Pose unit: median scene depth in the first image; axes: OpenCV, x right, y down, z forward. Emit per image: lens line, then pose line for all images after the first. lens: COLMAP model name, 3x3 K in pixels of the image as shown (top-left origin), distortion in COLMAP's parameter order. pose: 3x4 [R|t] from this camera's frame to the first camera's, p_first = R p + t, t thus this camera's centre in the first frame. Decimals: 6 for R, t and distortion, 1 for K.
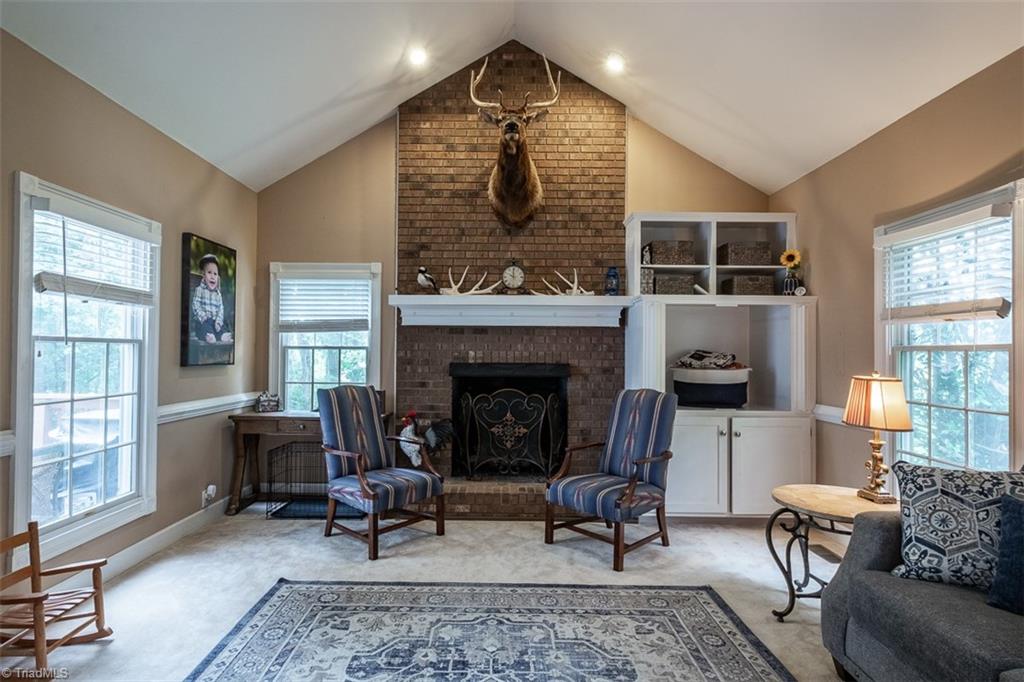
lens RADIAL K [[496.9, 0, 513.1], [0, 496.9, 348.5], [0, 0, 1]] dist [0.000708, 0.000542]
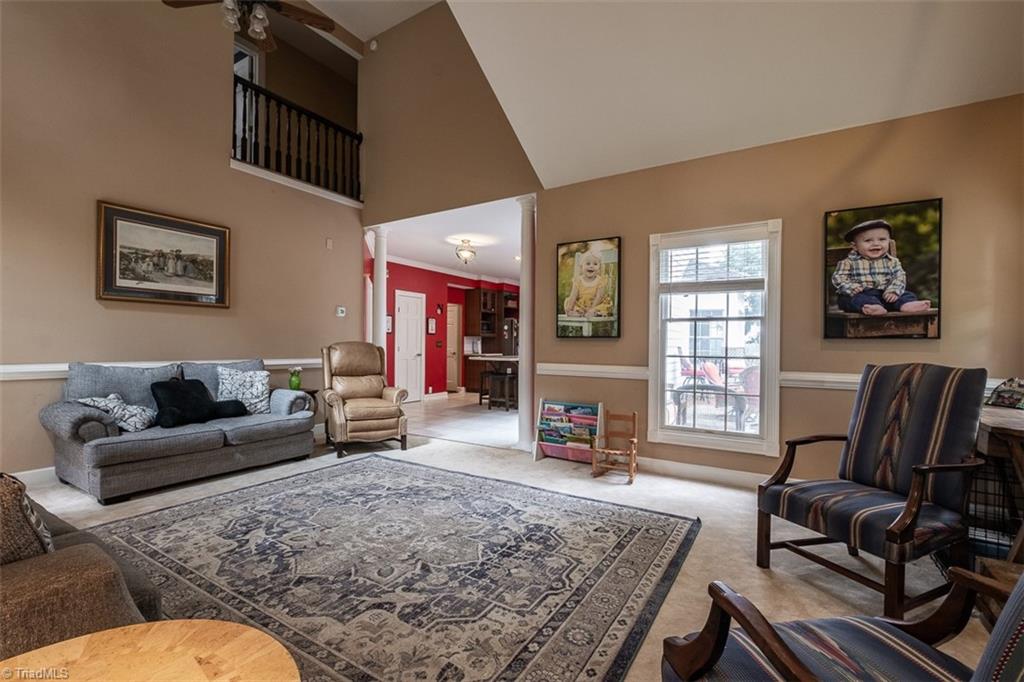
lens RADIAL K [[452.9, 0, 511.9], [0, 452.9, 342.3], [0, 0, 1]] dist [-0.001567, -0.000515]
pose [[-0.514890, -0.016901, -0.857090, 0.596280], [-0.002656, 0.999832, -0.018120, 0.073324], [0.857252, -0.007054, -0.514849, 1.074371]]
